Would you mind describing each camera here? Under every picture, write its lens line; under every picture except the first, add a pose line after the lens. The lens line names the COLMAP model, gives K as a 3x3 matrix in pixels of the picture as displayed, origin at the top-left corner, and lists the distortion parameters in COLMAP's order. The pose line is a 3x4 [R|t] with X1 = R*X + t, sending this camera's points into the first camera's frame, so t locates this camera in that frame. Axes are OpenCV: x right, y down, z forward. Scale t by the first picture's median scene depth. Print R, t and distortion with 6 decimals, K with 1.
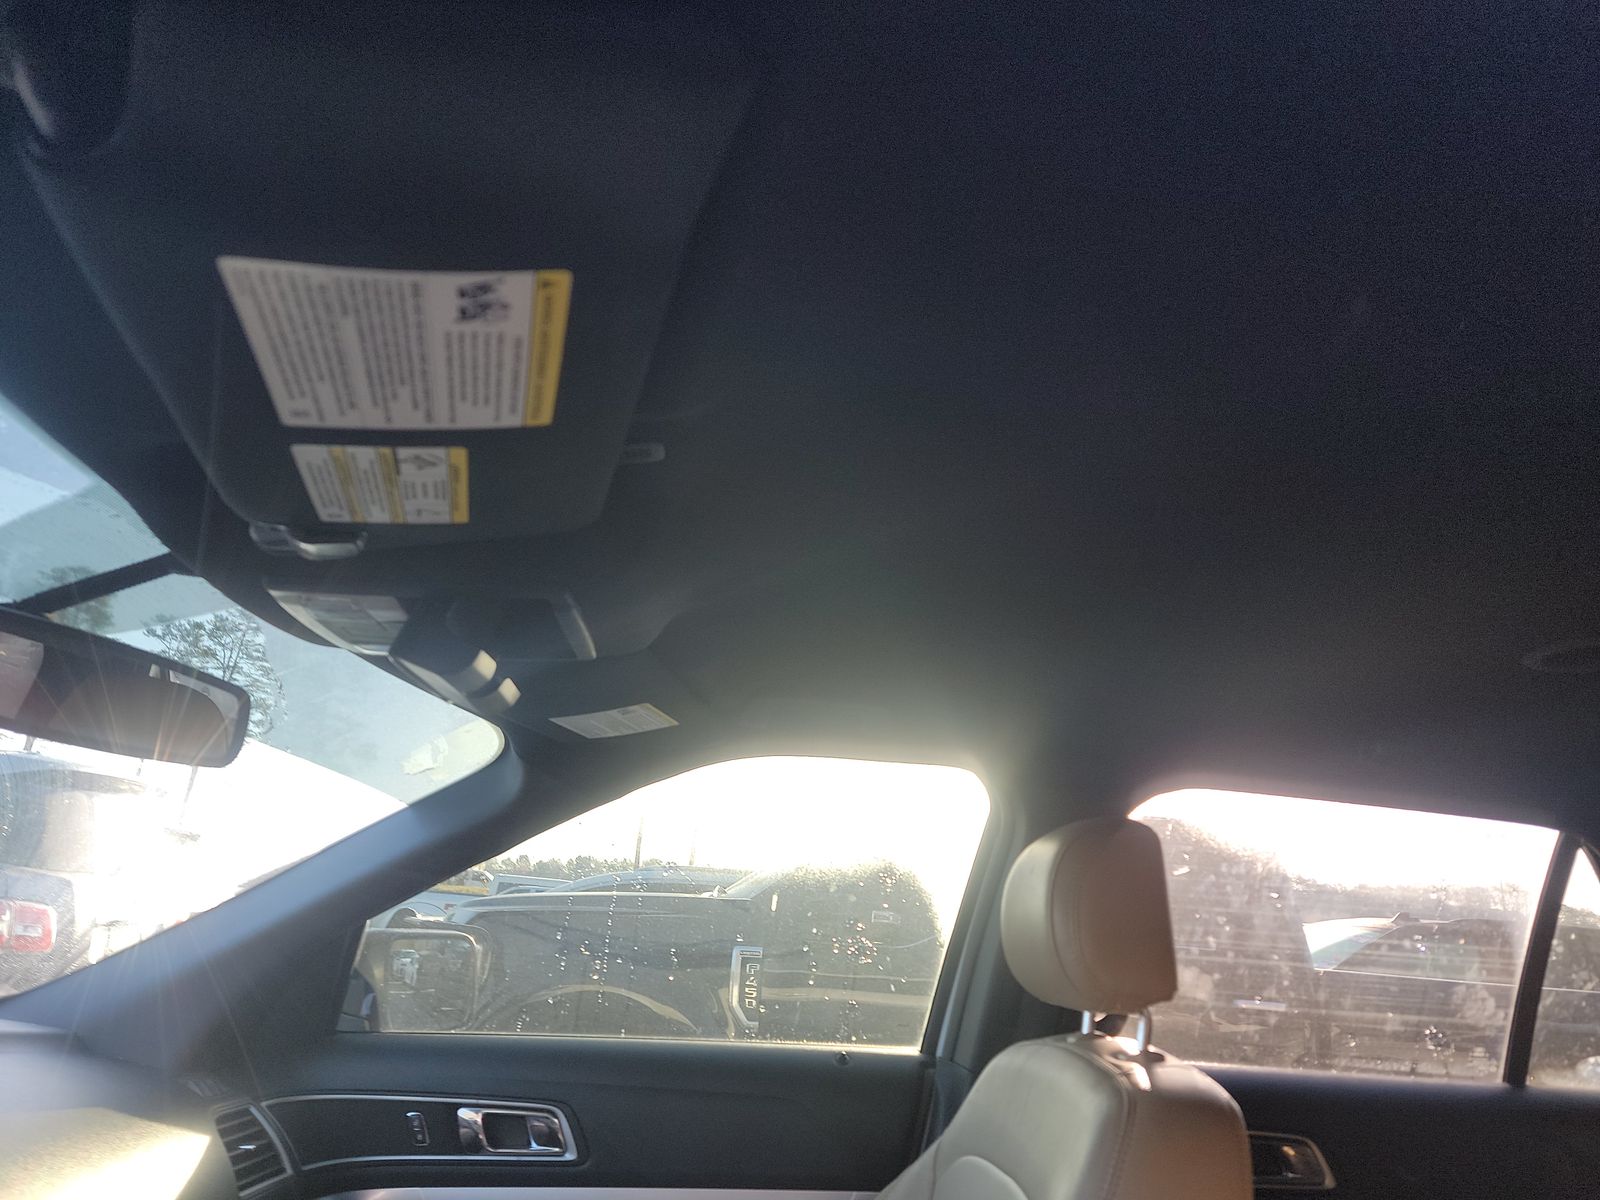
lens RADIAL K [[1125.1, 0, 796.4], [0, 1125.1, 595.3], [0, 0, 1]] dist [0.053616, -0.031132]
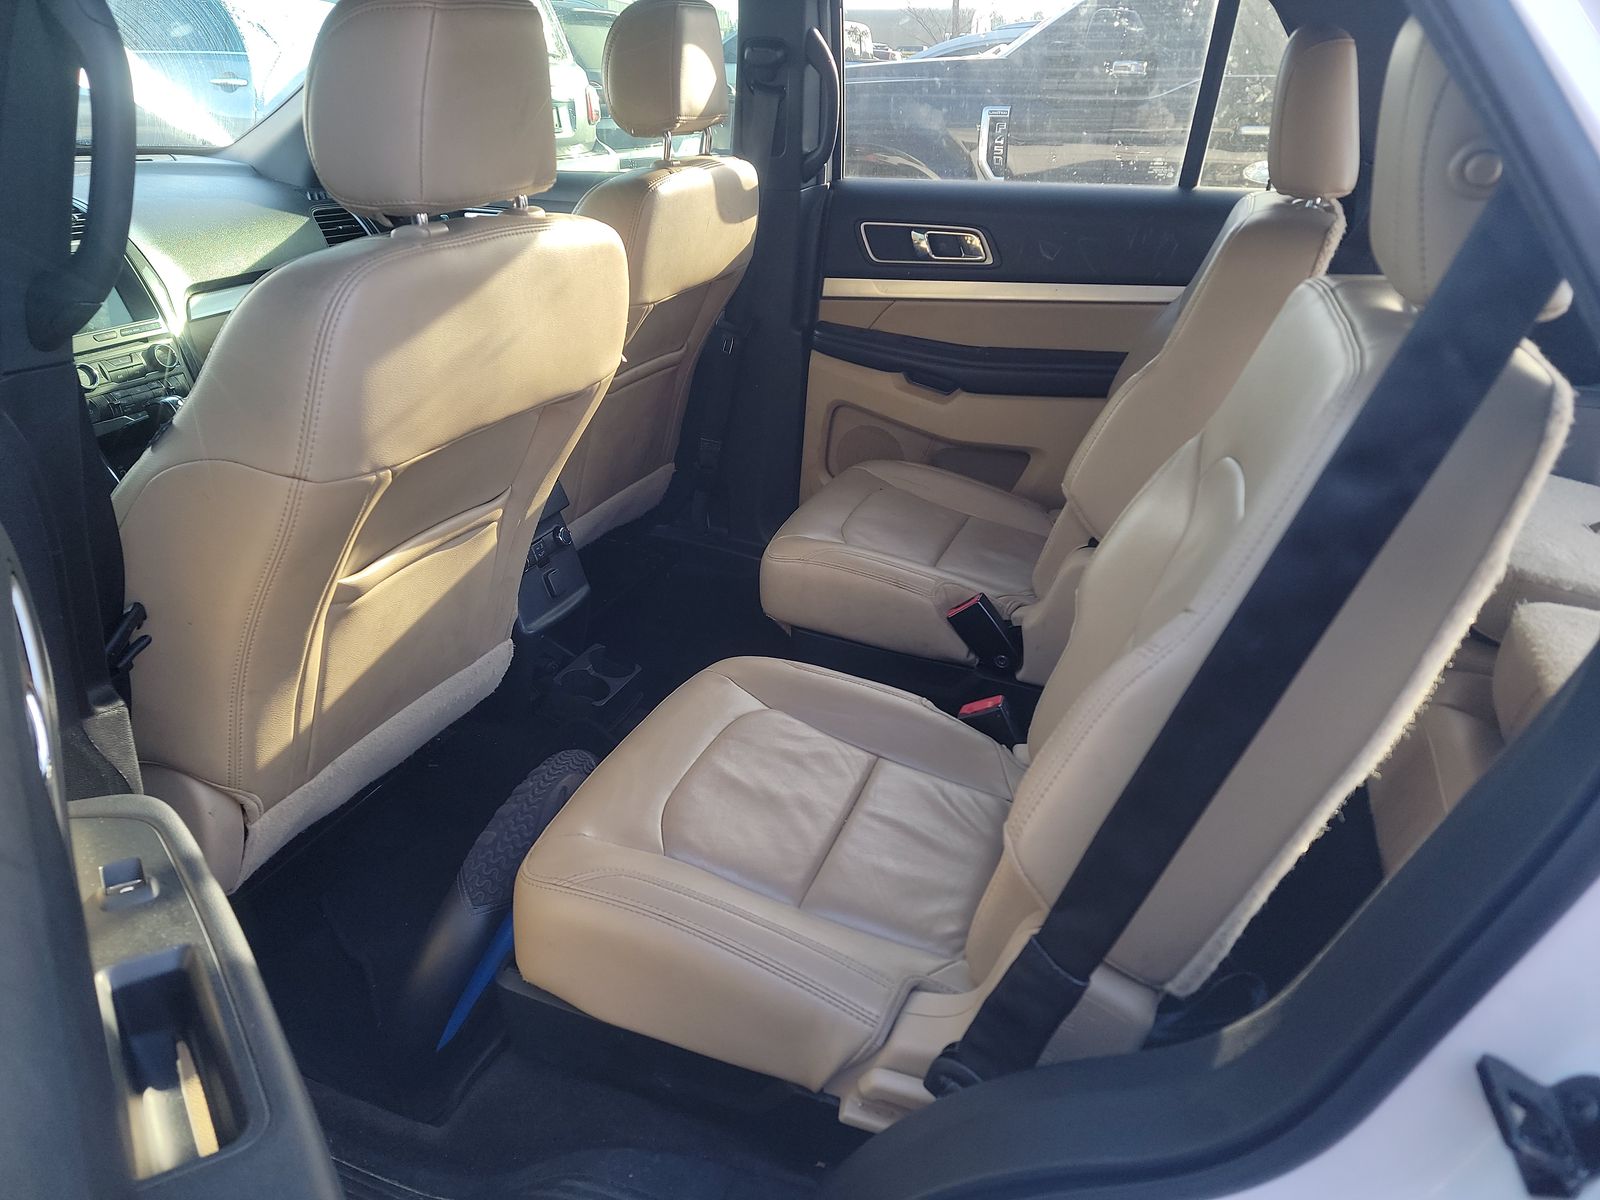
lens RADIAL K [[1125.1, 0, 804.1], [0, 1125.1, 596.7], [0, 0, 1]] dist [0.053616, -0.031132]
pose [[0.906543, 0.124606, -0.403303, 0.798654], [0.164669, 0.775344, 0.609694, -0.037695], [0.388670, -0.619125, 0.682364, -0.245088]]
